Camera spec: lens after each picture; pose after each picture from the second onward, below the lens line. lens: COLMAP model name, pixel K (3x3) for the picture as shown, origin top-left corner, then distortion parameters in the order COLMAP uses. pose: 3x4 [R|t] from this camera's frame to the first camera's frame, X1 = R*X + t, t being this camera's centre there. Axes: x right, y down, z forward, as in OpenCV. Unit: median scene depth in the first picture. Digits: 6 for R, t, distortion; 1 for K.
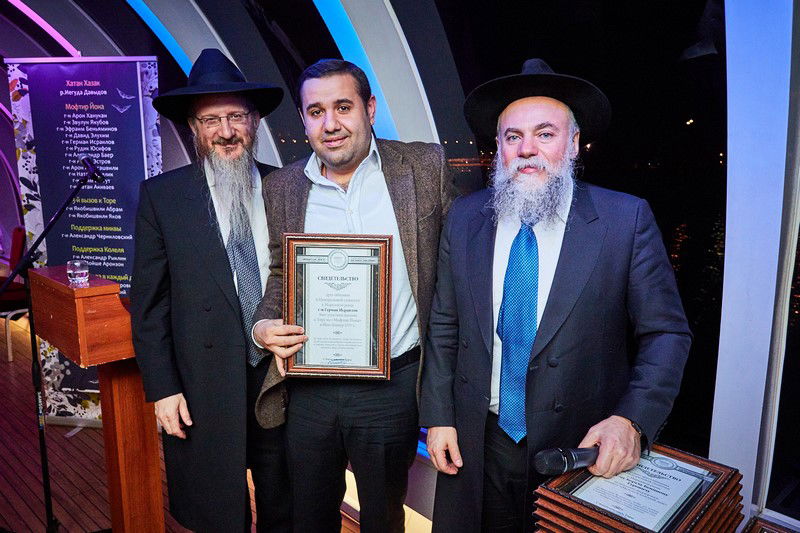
lens RADIAL K [[560.5, 0, 406.1], [0, 560.5, 262.0], [0, 0, 1]] dist [-0.000982, 0.001300]
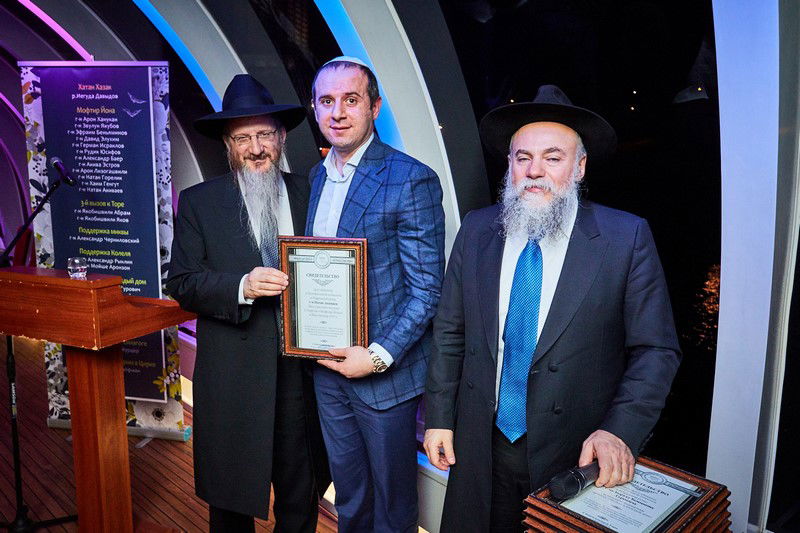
lens RADIAL K [[635.6, 0, 379.9], [0, 635.6, 265.6], [0, 0, 1]] dist [0.000005, 0.004940]
pose [[0.999007, 0.019370, -0.040129, -0.013942], [-0.019595, 0.999794, -0.005230, -0.002836], [0.040019, 0.006012, 0.999181, -0.114763]]
